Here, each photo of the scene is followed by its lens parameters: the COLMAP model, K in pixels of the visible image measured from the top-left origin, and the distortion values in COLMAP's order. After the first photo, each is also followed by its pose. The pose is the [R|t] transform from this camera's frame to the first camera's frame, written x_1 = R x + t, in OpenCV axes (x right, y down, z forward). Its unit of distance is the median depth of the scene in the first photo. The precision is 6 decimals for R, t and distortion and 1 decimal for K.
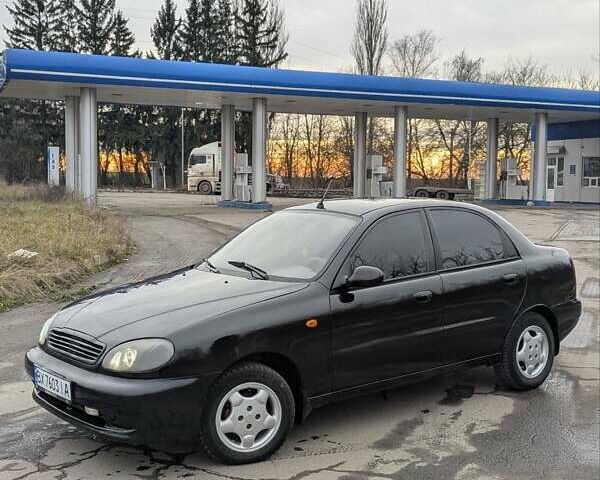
lens RADIAL K [[883.8, 0, 302.9], [0, 883.8, 237.6], [0, 0, 1]] dist [0.063629, 0.000000]
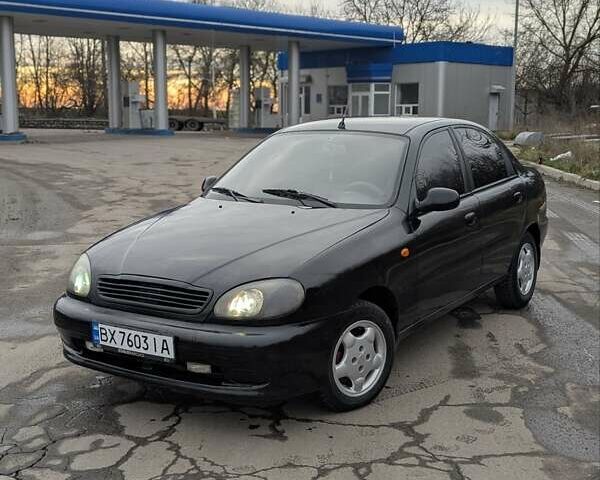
lens RADIAL K [[883.8, 0, 299.4], [0, 883.8, 244.1], [0, 0, 1]] dist [0.063629, 0.000000]
pose [[0.944615, -0.054928, 0.323550, -0.345306], [0.027589, 0.995695, 0.088488, 0.003987], [-0.327017, -0.074661, 0.942064, 0.150672]]
